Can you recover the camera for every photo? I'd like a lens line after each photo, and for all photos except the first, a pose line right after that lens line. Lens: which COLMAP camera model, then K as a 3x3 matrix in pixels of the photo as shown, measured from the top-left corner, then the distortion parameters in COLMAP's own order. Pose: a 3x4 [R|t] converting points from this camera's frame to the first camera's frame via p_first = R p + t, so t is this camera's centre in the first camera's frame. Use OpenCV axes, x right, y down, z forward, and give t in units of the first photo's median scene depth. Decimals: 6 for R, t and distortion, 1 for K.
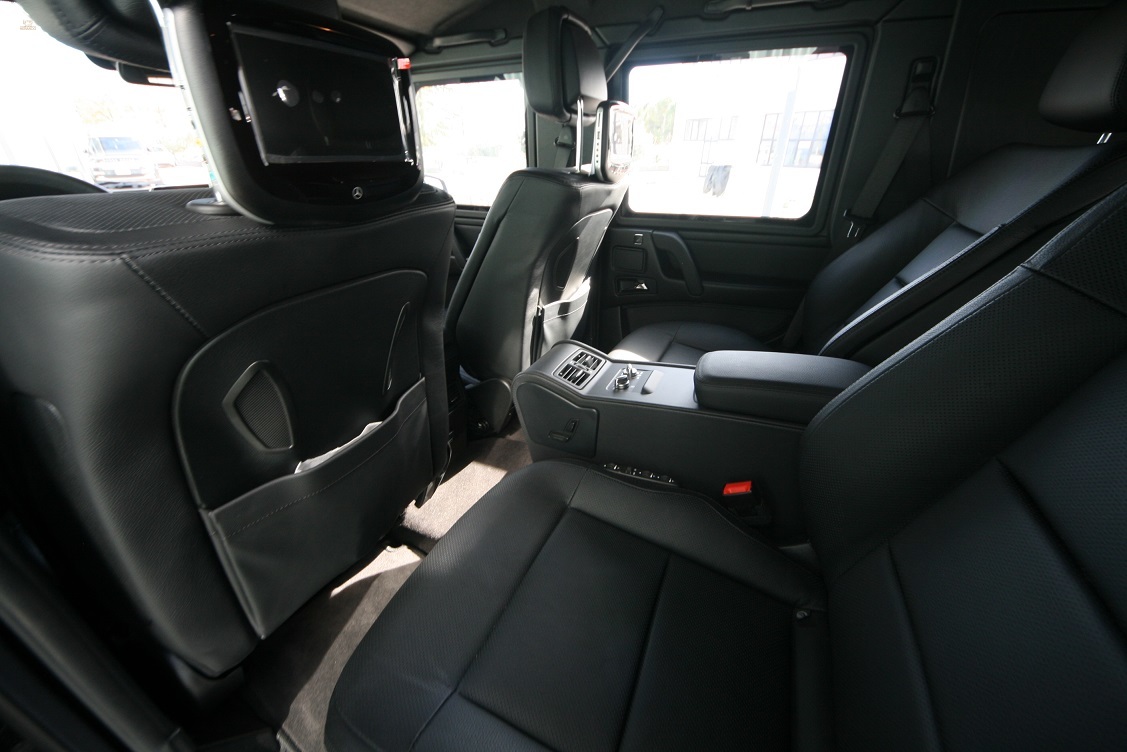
lens RADIAL K [[431.1, 0, 563.5], [0, 431.1, 376.0], [0, 0, 1]] dist [0.032528, -0.022635]
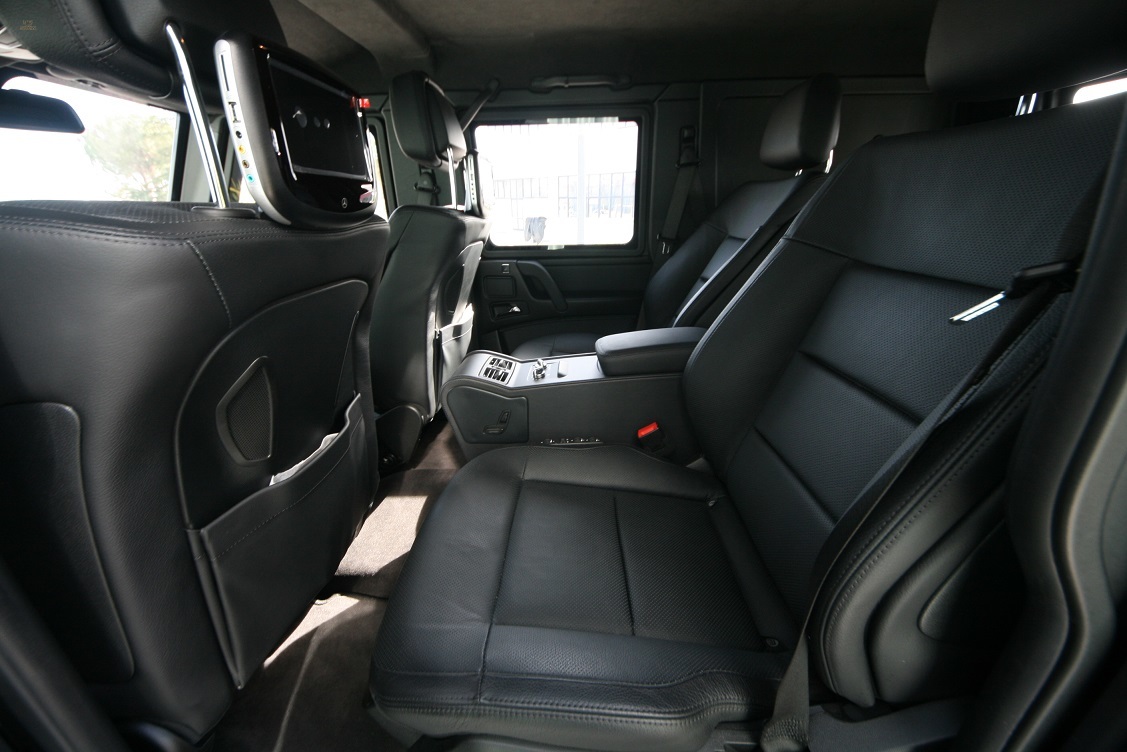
lens RADIAL K [[431.1, 0, 563.5], [0, 431.1, 376.0], [0, 0, 1]] dist [0.032528, -0.022635]
pose [[0.923386, -0.155738, 0.350863, -0.177341], [0.193324, 0.978299, -0.074542, 0.101701], [-0.331640, 0.136661, 0.933455, -0.096077]]
